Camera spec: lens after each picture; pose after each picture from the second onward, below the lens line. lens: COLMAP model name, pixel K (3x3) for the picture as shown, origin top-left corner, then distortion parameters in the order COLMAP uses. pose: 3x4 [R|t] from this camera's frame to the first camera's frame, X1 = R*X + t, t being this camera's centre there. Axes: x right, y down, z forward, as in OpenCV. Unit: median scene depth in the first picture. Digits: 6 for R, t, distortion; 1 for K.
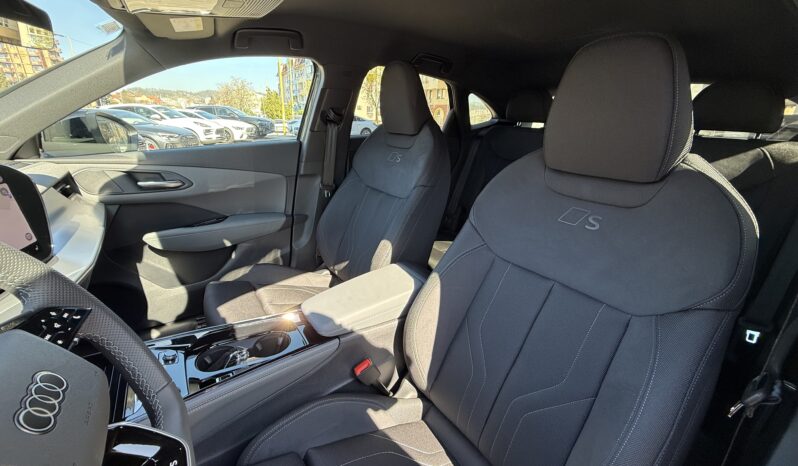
lens RADIAL K [[312.5, 0, 397.1], [0, 312.5, 243.4], [0, 0, 1]] dist [-0.006832, 0.000088]
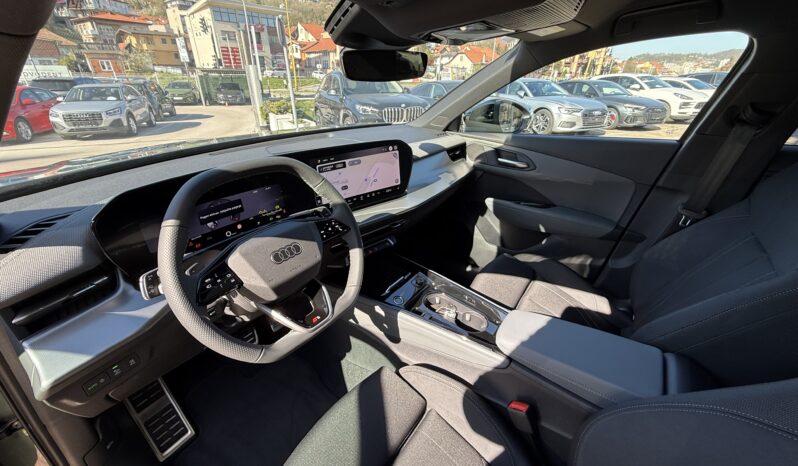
lens RADIAL K [[312.5, 0, 397.1], [0, 312.5, 243.4], [0, 0, 1]] dist [-0.006832, 0.000088]
pose [[0.317833, 0.424359, -0.847880, 0.219137], [-0.349262, 0.883769, 0.311398, -0.116259], [0.881475, 0.197160, 0.429104, 0.128843]]
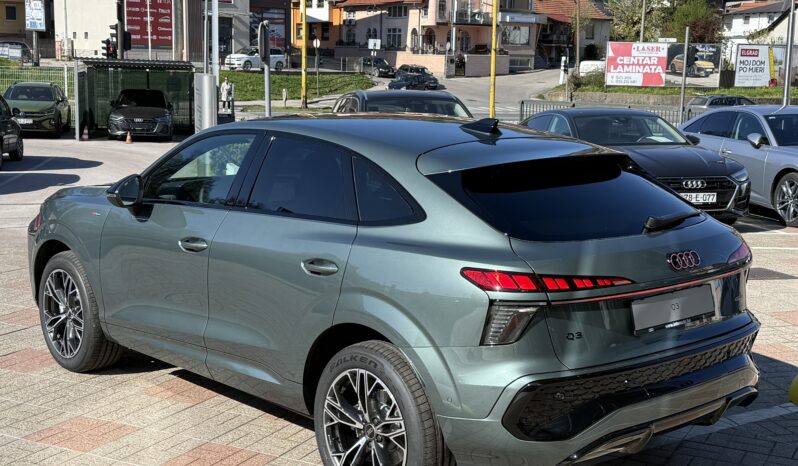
lens RADIAL K [[1125.8, 0, 399.0], [0, 1125.8, 233.0], [0, 0, 1]] dist [0.020947, 0.059527]
pose [[0.116369, 0.127696, -0.984963, 4.528920], [-0.381677, 0.921301, 0.074349, -0.439201], [0.916941, 0.367286, 0.155949, 0.137228]]
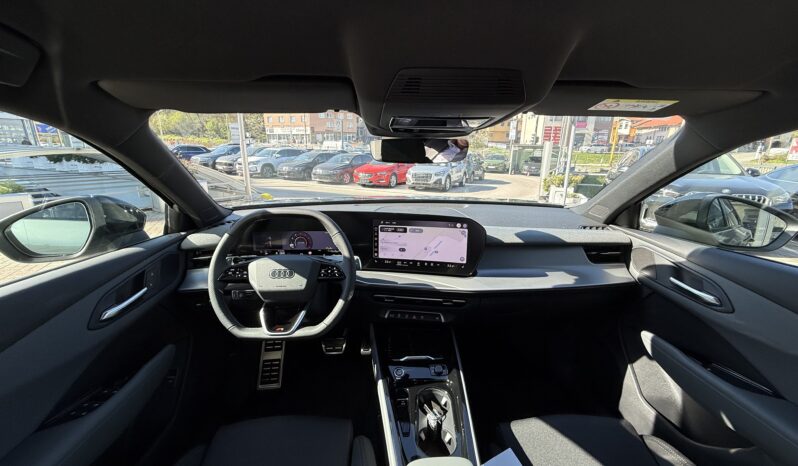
lens RADIAL K [[312.5, 0, 397.1], [0, 312.5, 243.4], [0, 0, 1]] dist [-0.006832, 0.000088]
pose [[-0.531235, 0.213988, -0.819755, 0.172261], [-0.338056, 0.833676, 0.436696, -0.315307], [0.776857, 0.509111, -0.370538, 0.572135]]
